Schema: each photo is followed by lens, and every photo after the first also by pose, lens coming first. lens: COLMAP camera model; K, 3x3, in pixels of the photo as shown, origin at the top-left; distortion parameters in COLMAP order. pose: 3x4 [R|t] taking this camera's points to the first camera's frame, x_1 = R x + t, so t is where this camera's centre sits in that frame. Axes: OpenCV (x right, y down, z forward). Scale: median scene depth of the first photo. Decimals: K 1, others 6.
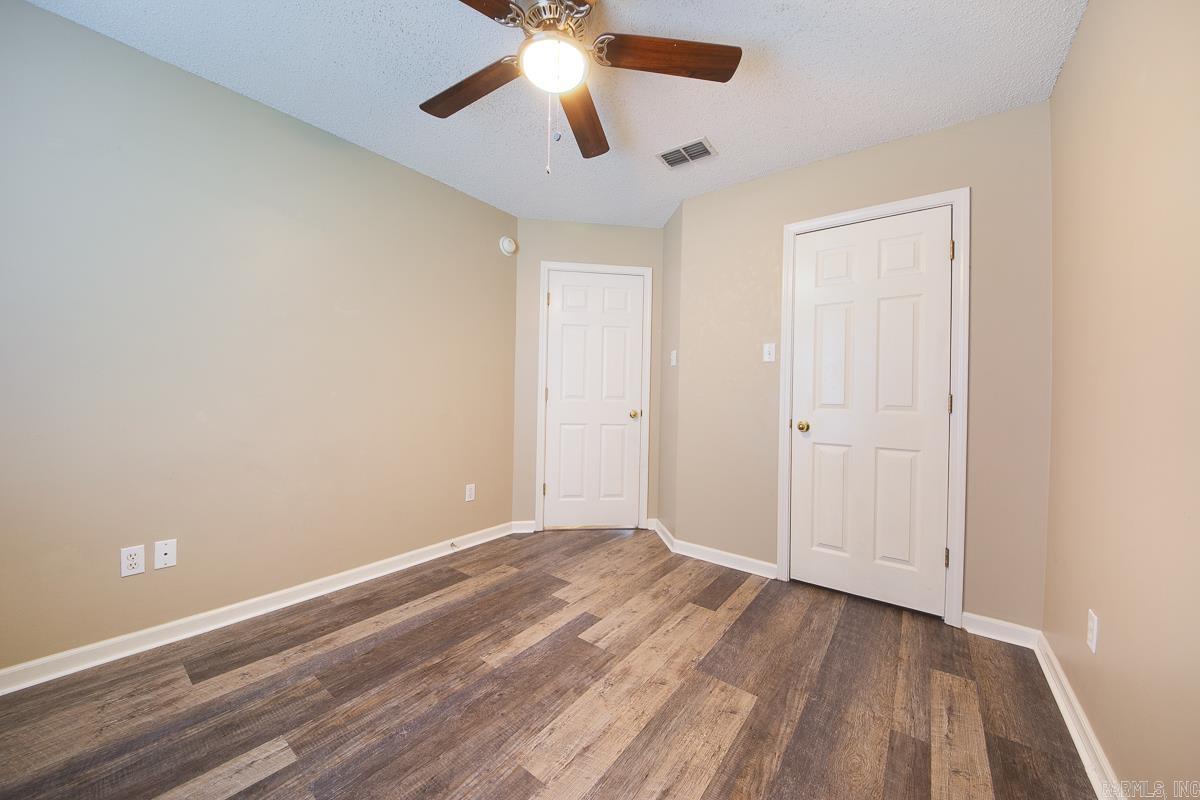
lens RADIAL K [[421.6, 0, 597.2], [0, 421.6, 395.1], [0, 0, 1]] dist [0.016478, -0.016938]
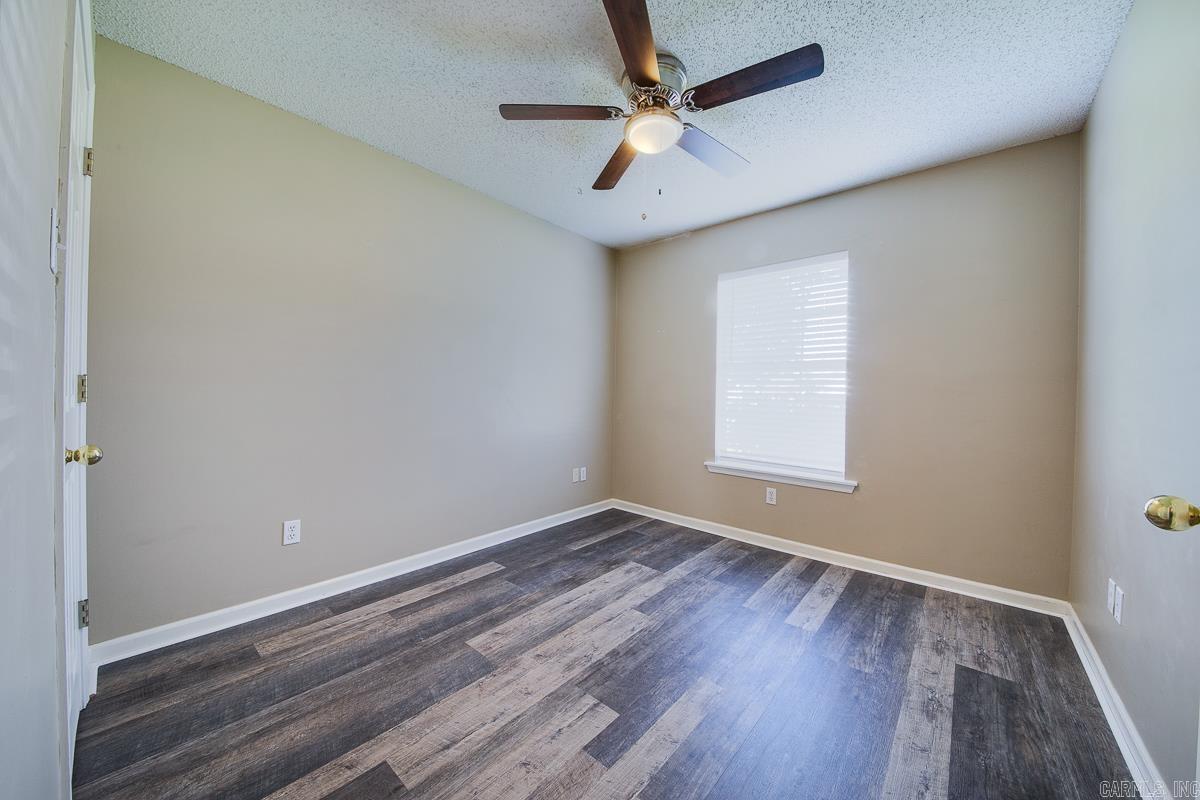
lens RADIAL K [[421.6, 0, 597.2], [0, 421.6, 395.1], [0, 0, 1]] dist [0.016478, -0.016938]
pose [[-0.997556, -0.036925, 0.059315, -0.035511], [-0.036719, 0.999315, 0.004553, -0.003269], [-0.059442, 0.002364, -0.998229, 2.056182]]
